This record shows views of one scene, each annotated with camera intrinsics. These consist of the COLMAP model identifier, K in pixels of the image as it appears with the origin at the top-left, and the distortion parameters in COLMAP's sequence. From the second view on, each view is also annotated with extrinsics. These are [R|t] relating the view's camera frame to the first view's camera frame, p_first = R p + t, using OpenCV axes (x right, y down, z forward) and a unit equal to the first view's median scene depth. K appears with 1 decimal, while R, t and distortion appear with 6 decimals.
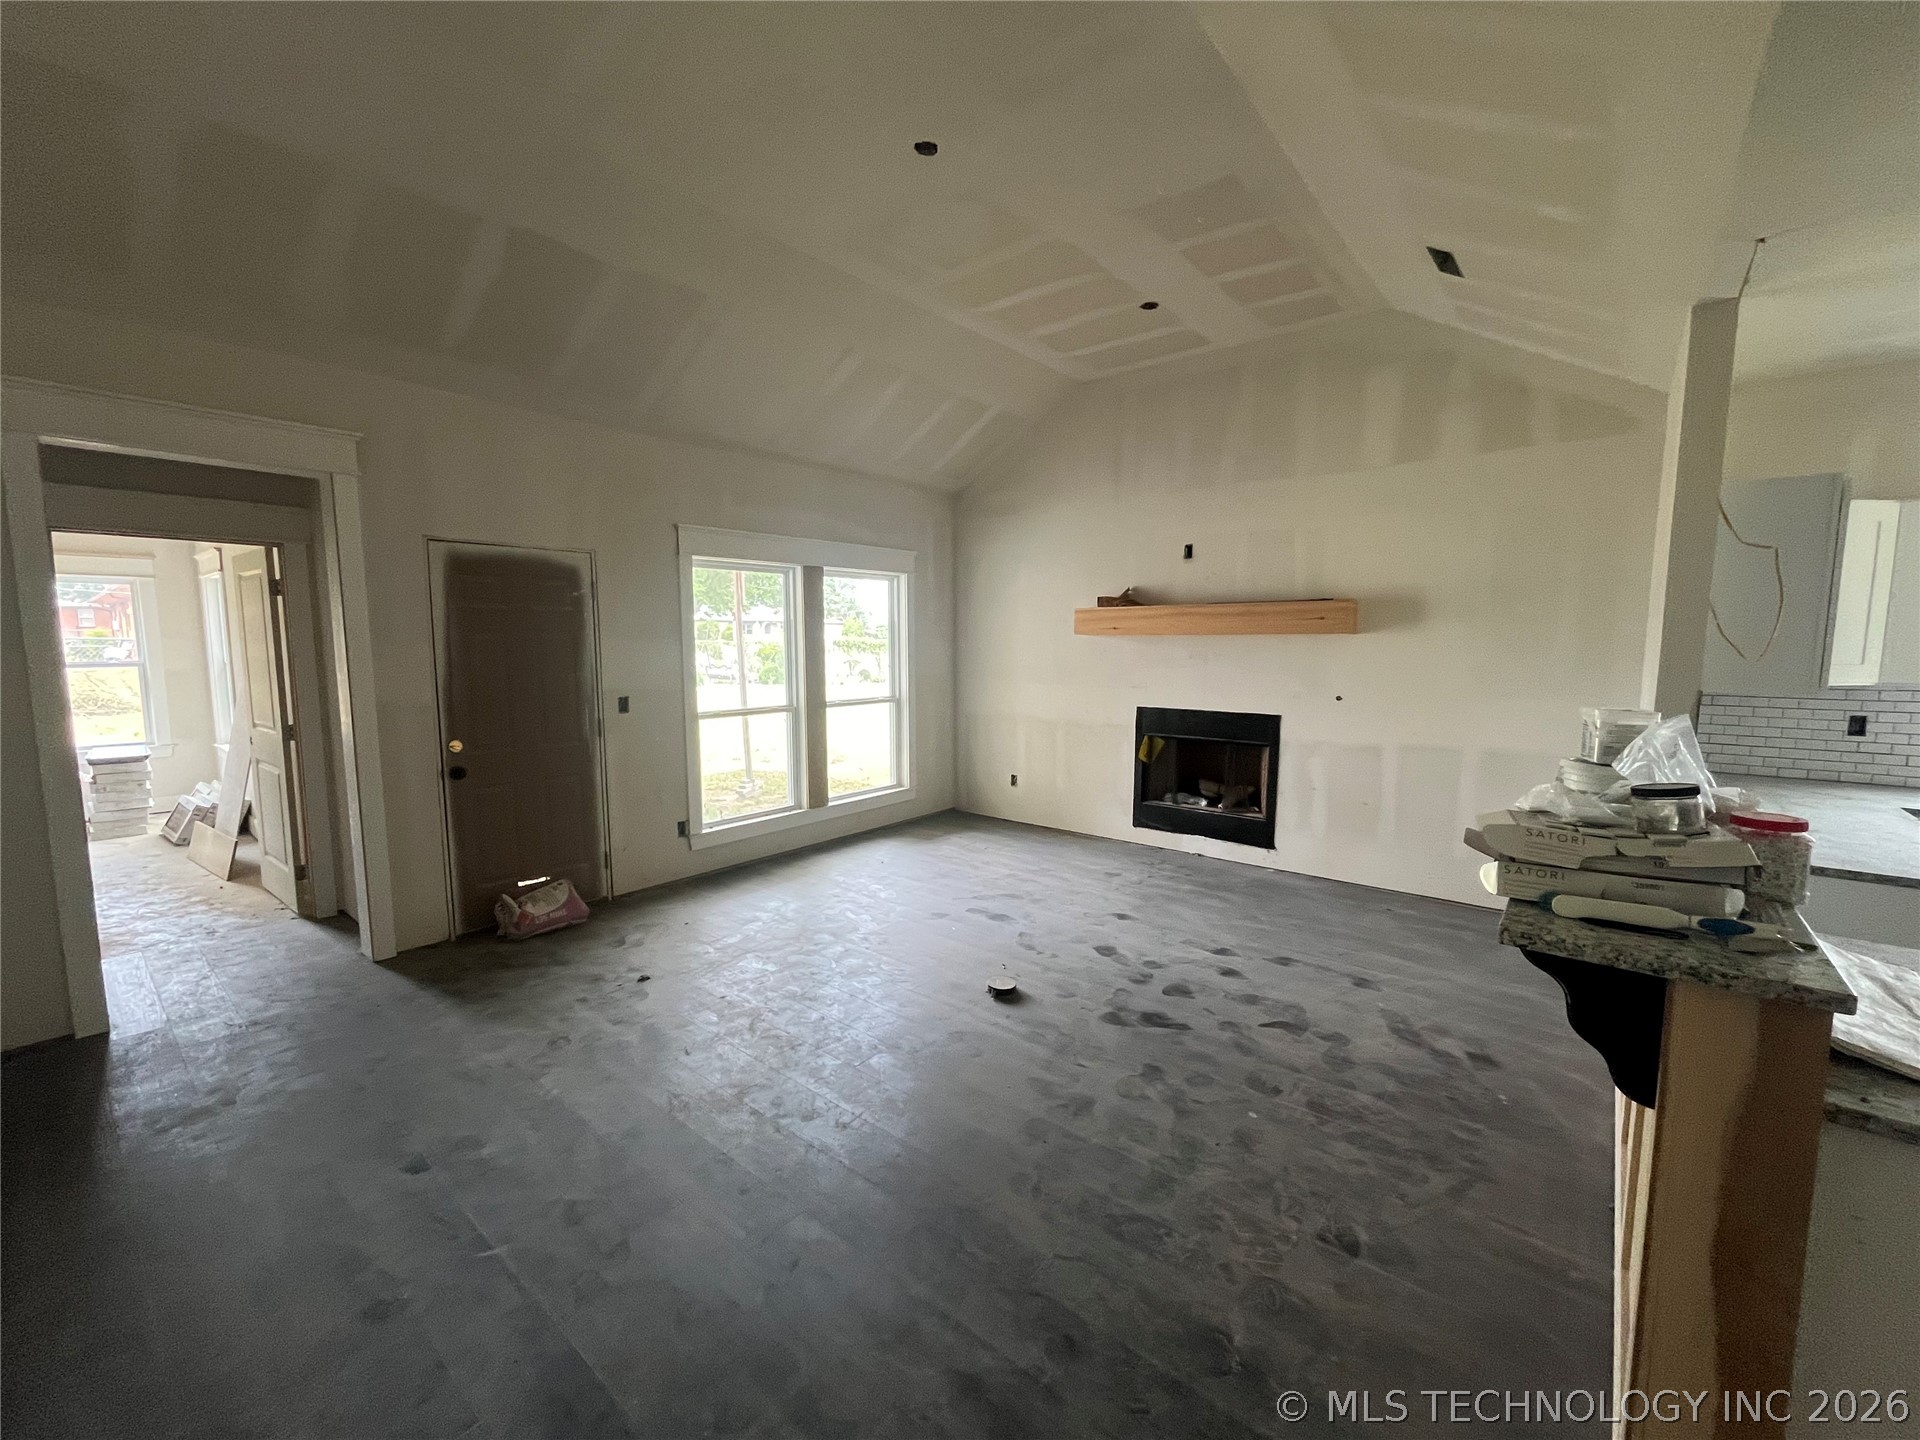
lens RADIAL K [[776.1, 0, 951.6], [0, 776.1, 721.8], [0, 0, 1]] dist [-0.001102, -0.000757]
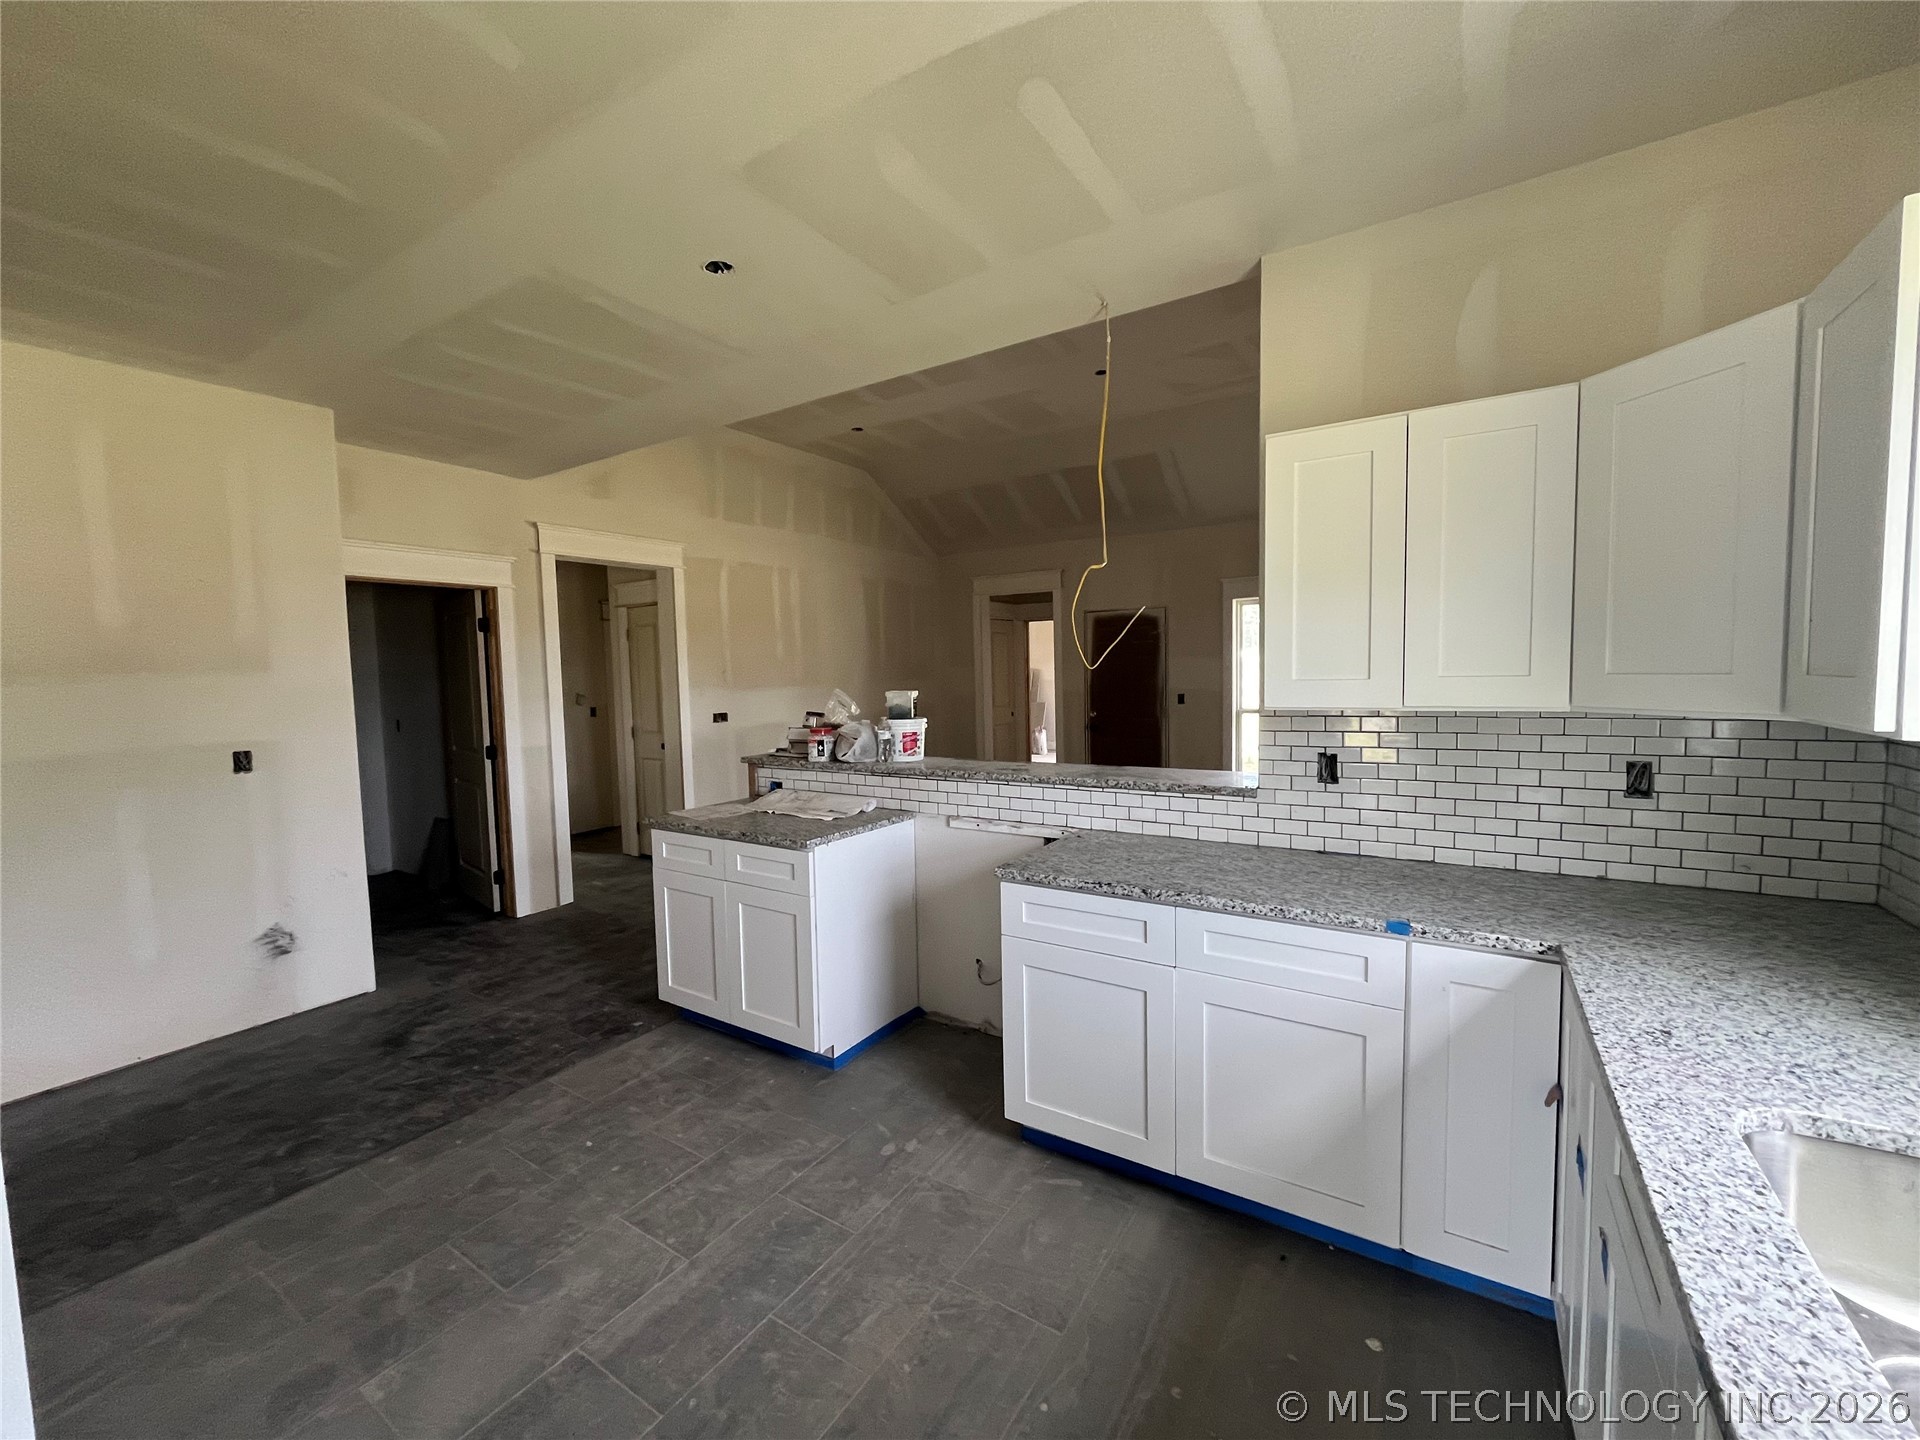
lens RADIAL K [[776.1, 0, 951.6], [0, 776.1, 721.8], [0, 0, 1]] dist [-0.001102, -0.000757]
pose [[0.131016, 0.062366, -0.989417, 1.254821], [-0.085681, 0.994997, 0.051372, -0.018982], [0.987671, 0.078044, 0.135704, 0.360841]]
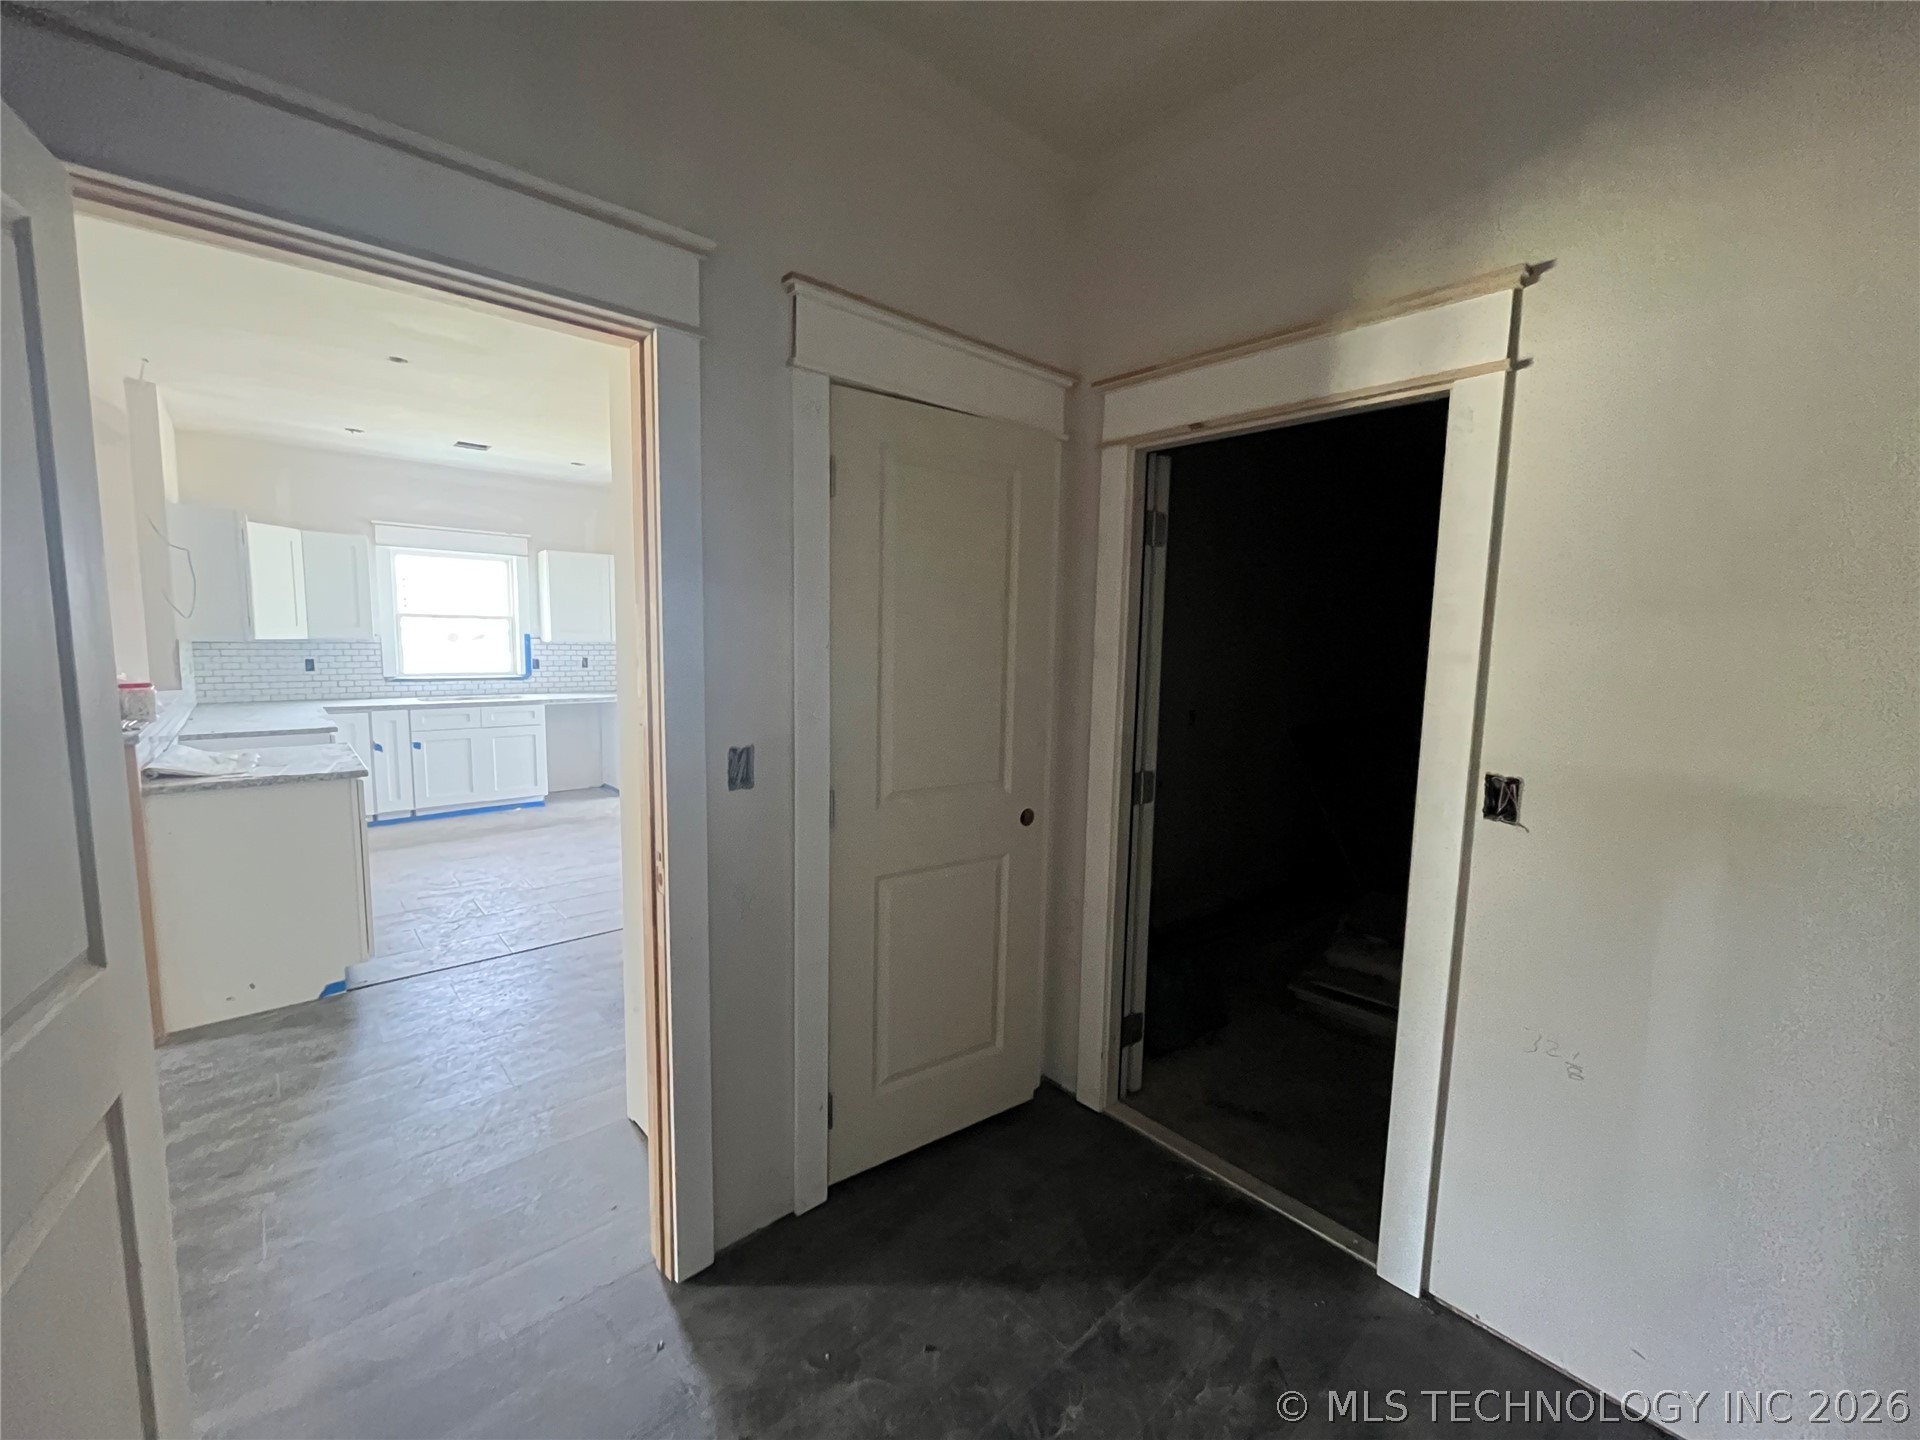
lens RADIAL K [[776.1, 0, 951.6], [0, 776.1, 721.8], [0, 0, 1]] dist [-0.001102, -0.000757]
pose [[0.144513, -0.107586, 0.983637, -0.235113], [0.086032, 0.991673, 0.095825, 0.074777], [-0.985756, 0.070777, 0.152566, -0.520401]]
